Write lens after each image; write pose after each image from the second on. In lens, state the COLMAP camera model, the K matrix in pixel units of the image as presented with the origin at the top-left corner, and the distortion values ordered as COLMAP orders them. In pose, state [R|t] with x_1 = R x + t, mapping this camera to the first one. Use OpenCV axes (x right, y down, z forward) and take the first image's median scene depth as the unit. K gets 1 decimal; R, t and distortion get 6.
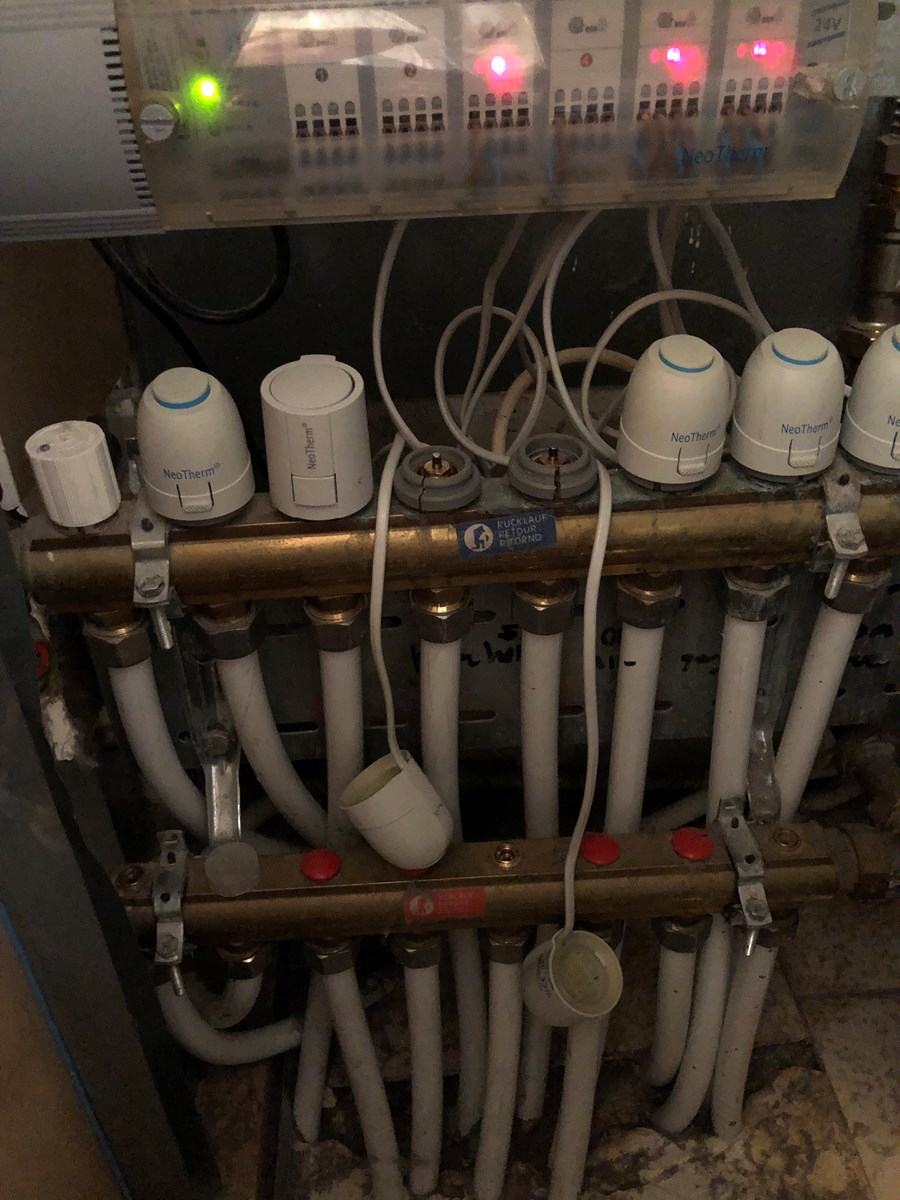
lens RADIAL K [[983.2, 0, 454.5], [0, 983.2, 598.4], [0, 0, 1]] dist [0.027918, 0.008756]
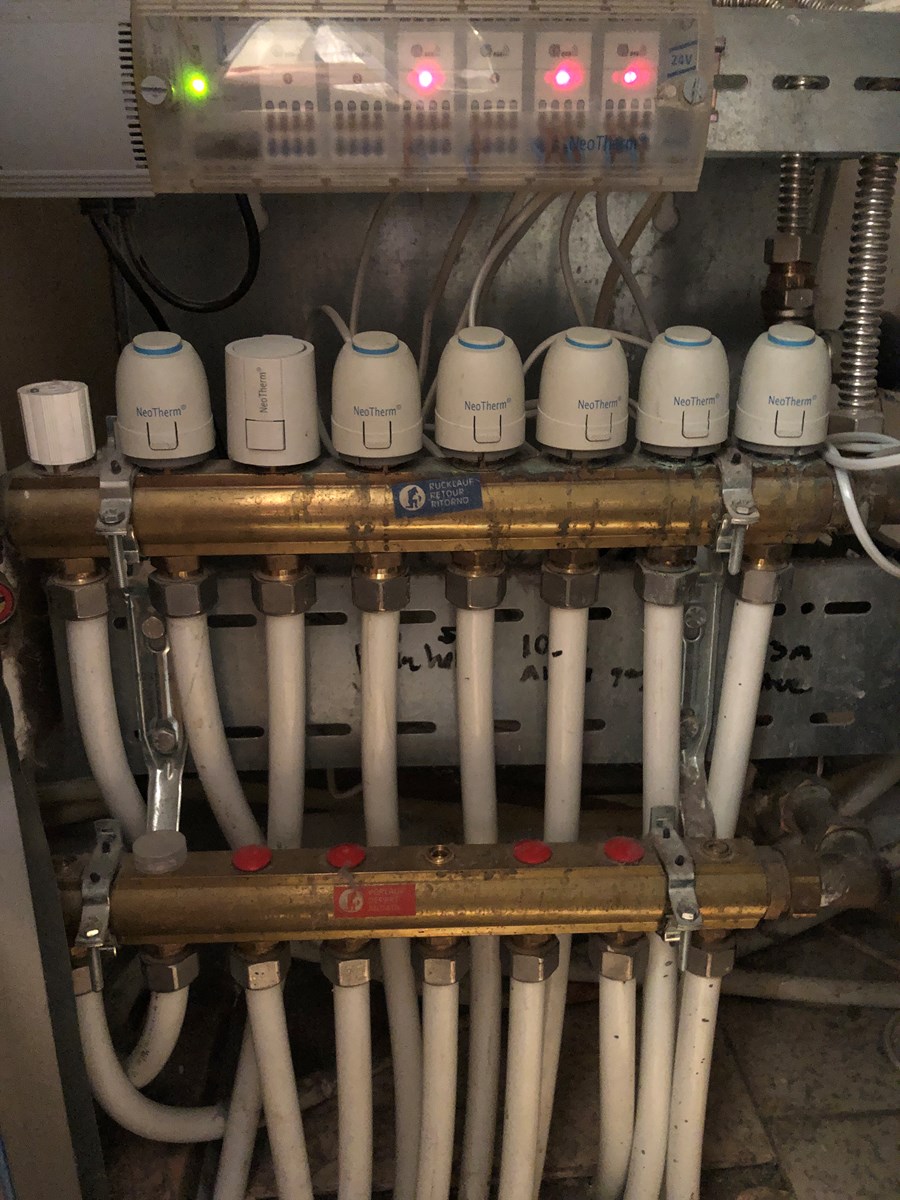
lens RADIAL K [[986.4, 0, 450.0], [0, 986.4, 600.0], [0, 0, 1]] dist [0.051678, -0.051113]
pose [[0.999536, 0.029843, -0.006105, 0.068441], [-0.030409, 0.965864, -0.257258, 0.295892], [-0.001781, 0.257324, 0.966323, -0.048275]]
